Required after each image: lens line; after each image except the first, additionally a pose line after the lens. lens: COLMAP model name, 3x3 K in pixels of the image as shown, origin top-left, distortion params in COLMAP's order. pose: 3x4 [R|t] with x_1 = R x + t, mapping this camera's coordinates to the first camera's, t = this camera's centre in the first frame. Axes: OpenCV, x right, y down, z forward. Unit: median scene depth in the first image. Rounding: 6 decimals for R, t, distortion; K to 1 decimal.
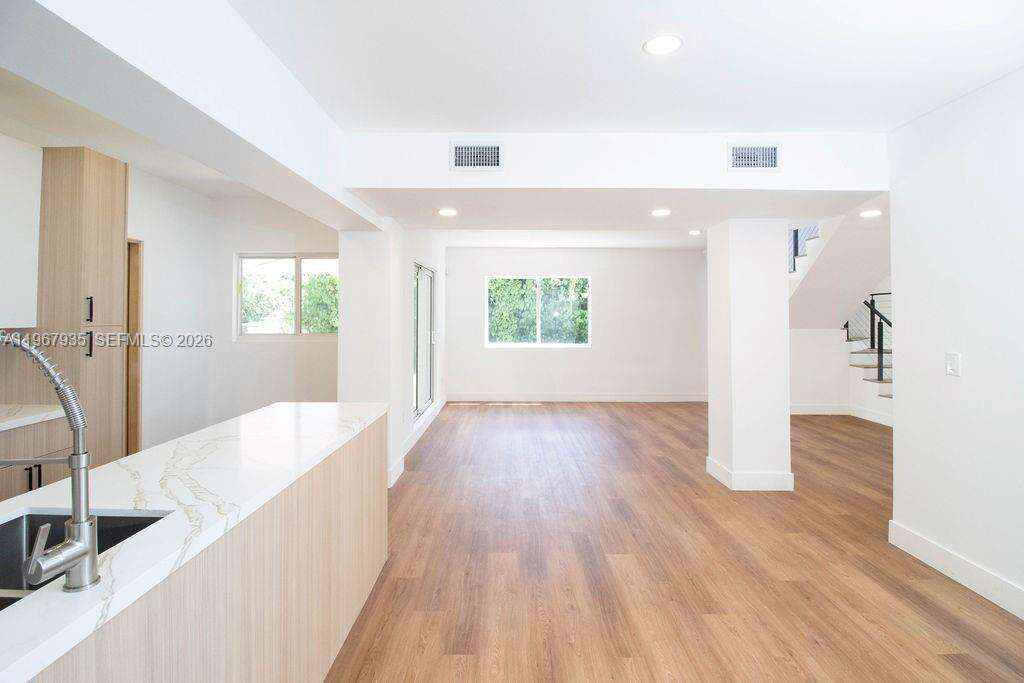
lens RADIAL K [[486.0, 0, 506.0], [0, 486.0, 325.2], [0, 0, 1]] dist [-0.019243, -0.000482]
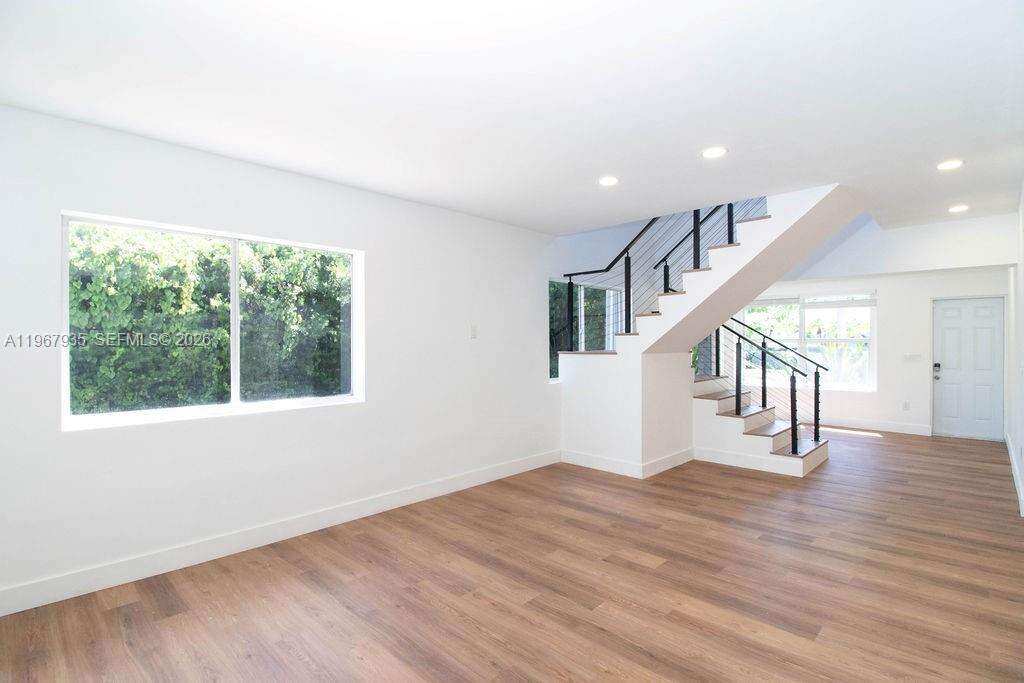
lens RADIAL K [[498.8, 0, 512.0], [0, 498.8, 341.5], [0, 0, 1]] dist [-0.019770, -0.000413]
pose [[0.691738, -0.005967, 0.722124, -0.162434], [0.017854, 0.999802, -0.008841, -0.014409], [-0.721928, 0.019009, 0.691707, 1.273763]]
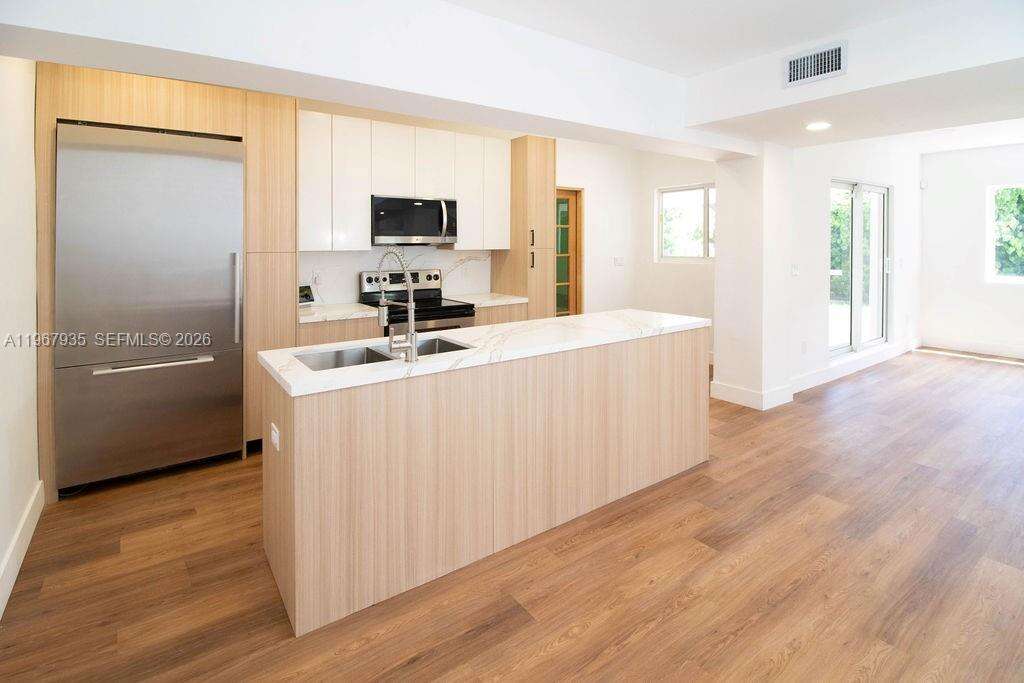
lens RADIAL K [[487.7, 0, 534.8], [0, 487.7, 276.2], [0, 0, 1]] dist [-0.028423, -0.000270]
pose [[0.614956, 0.047470, -0.787131, 0.214008], [-0.007041, 0.998477, 0.054716, 0.002502], [0.788530, -0.028106, 0.614354, 0.009109]]
